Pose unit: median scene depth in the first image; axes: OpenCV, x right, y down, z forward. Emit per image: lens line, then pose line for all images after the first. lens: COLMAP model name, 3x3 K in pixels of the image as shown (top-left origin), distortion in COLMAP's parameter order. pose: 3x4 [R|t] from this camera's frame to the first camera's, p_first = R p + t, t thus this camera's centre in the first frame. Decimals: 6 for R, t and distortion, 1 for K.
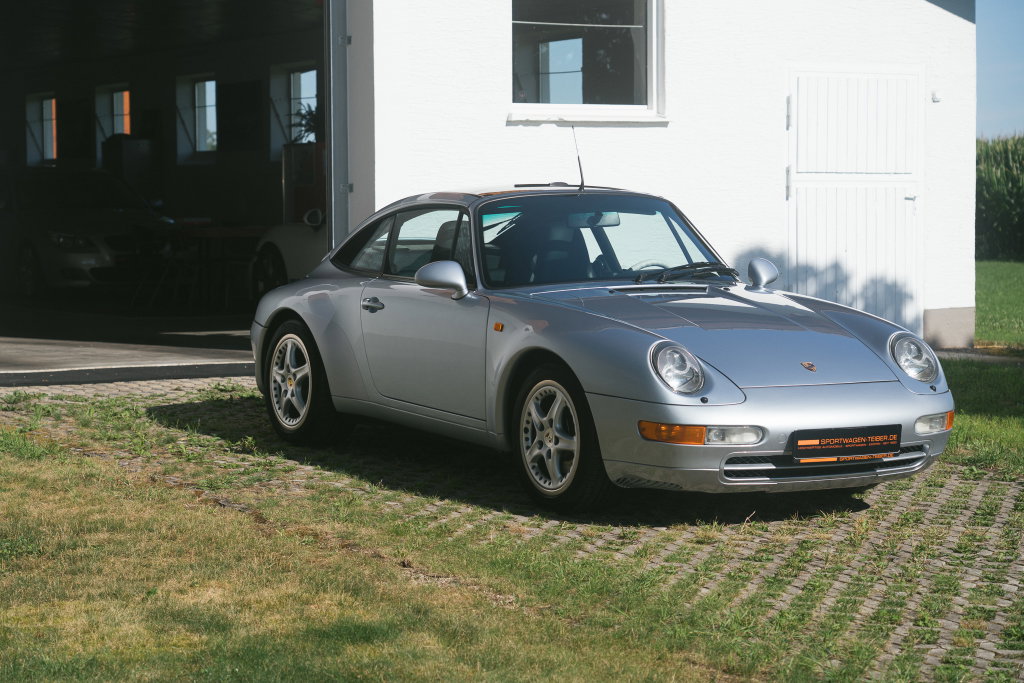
lens RADIAL K [[2503.9, 0, 510.0], [0, 2503.9, 343.4], [0, 0, 1]] dist [0.123169, 0.000000]
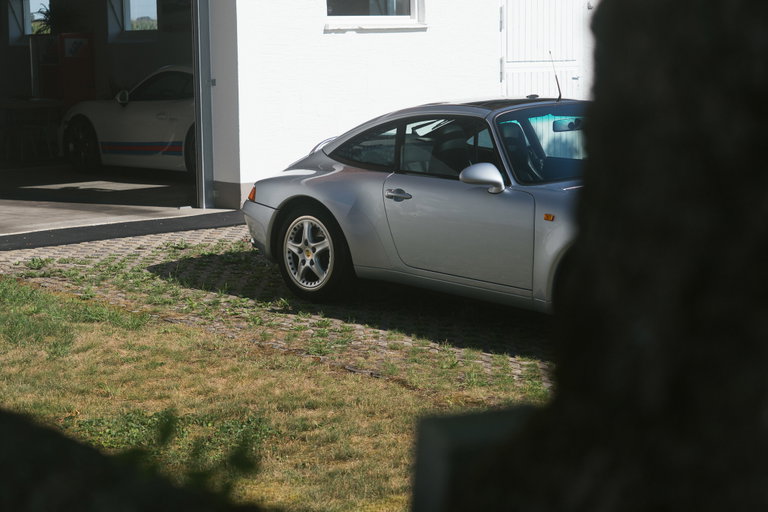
lens RADIAL K [[1631.3, 0, 332.0], [0, 1631.3, 226.8], [0, 0, 1]] dist [0.123918, 0.000000]
pose [[0.980346, -0.035867, 0.193997, -0.263204], [0.025576, 0.998142, 0.055299, -0.048610], [-0.195620, -0.049251, 0.979442, 0.207873]]
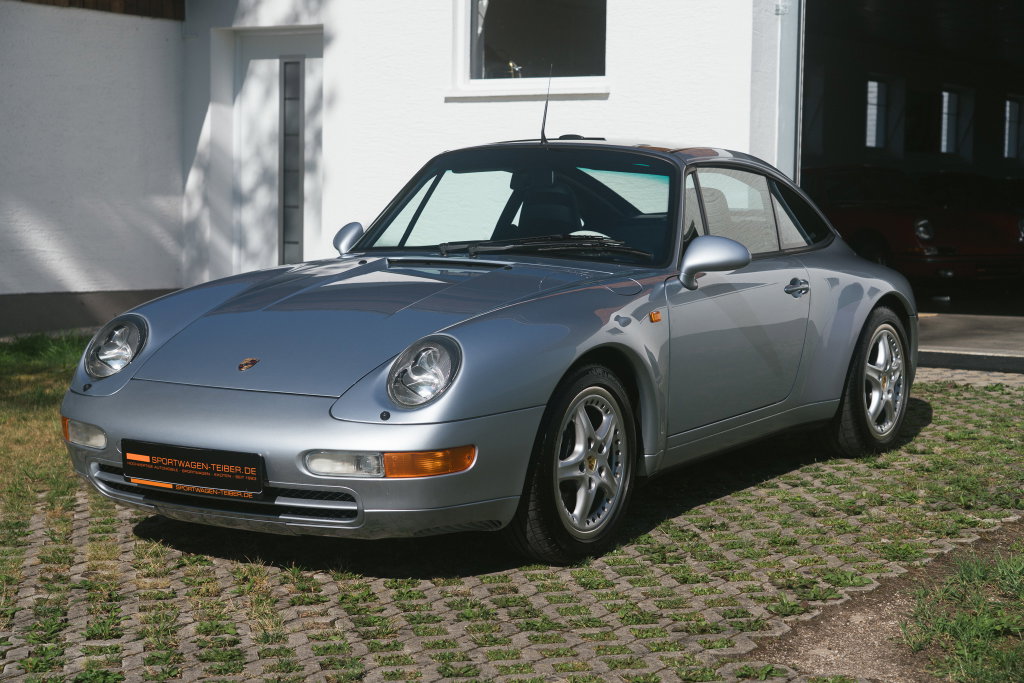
lens RADIAL K [[1962.2, 0, 513.2], [0, 1962.2, 342.2], [0, 0, 1]] dist [0.098518, 0.000000]
pose [[0.461335, 0.084005, -0.883240, 0.619775], [-0.072671, 0.995740, 0.056747, -0.033121], [0.884245, 0.038006, 0.465474, 0.735223]]
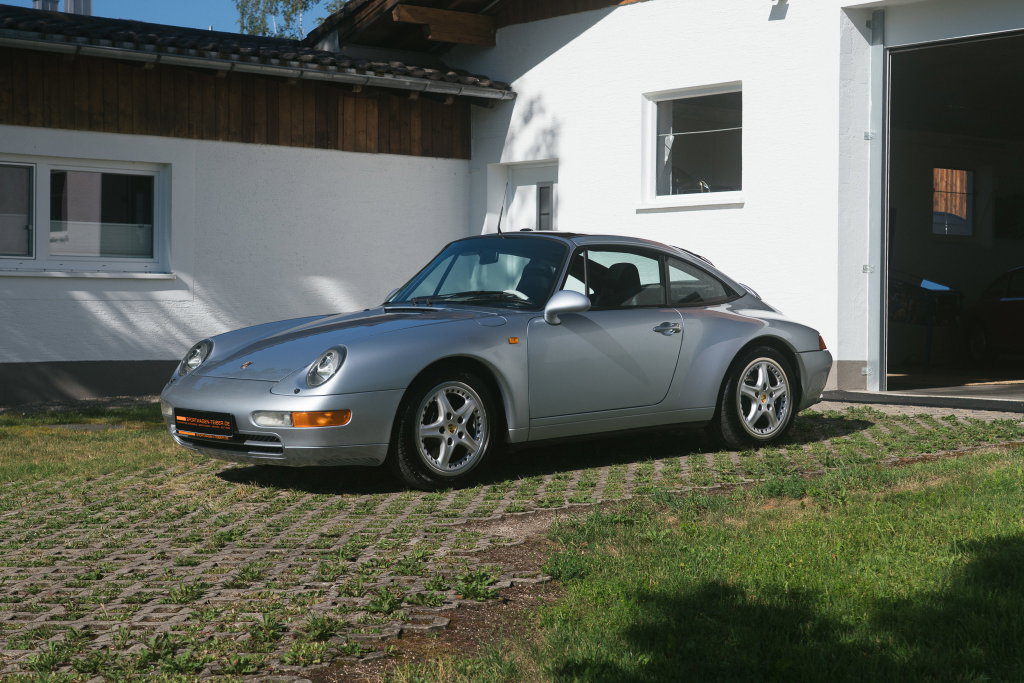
lens RADIAL K [[1784.8, 0, 461.2], [0, 1784.8, 310.2], [0, 0, 1]] dist [0.063215, 0.000000]
pose [[0.165315, 0.016113, -0.986109, 0.937898], [-0.068154, 0.997663, 0.004876, -0.026941], [0.983883, 0.066401, 0.166026, 0.881088]]
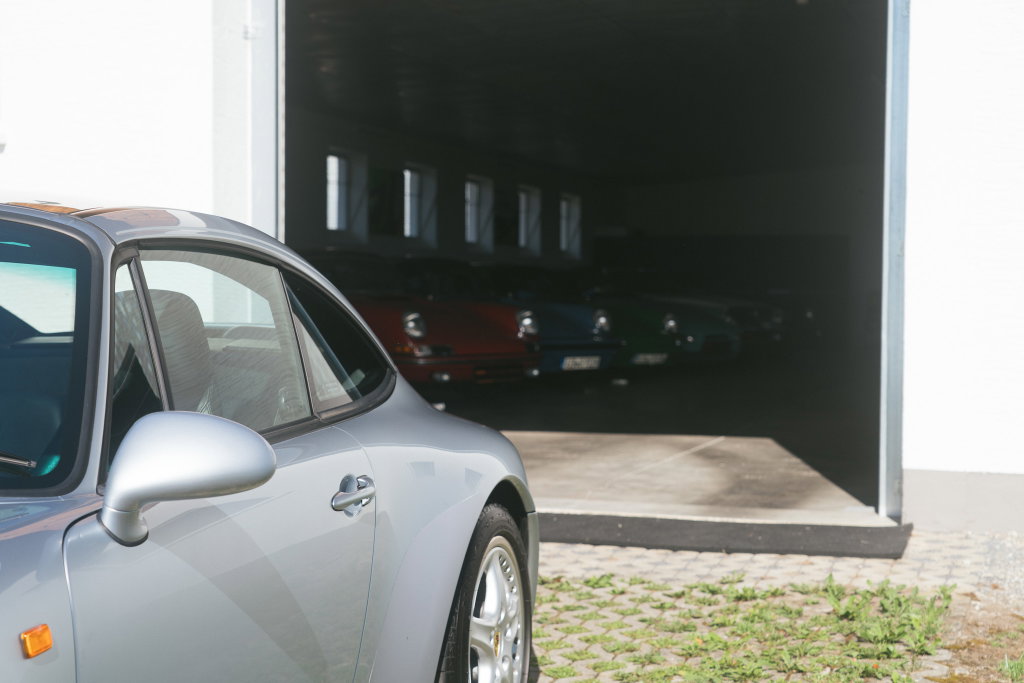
lens RADIAL K [[1872.2, 0, 509.3], [0, 1872.2, 347.0], [0, 0, 1]] dist [0.092058, 0.000000]
pose [[0.694496, 0.040861, -0.718335, 0.311688], [-0.058752, 0.998273, -0.000017, -0.046760], [0.717094, 0.042215, 0.695697, 0.932825]]
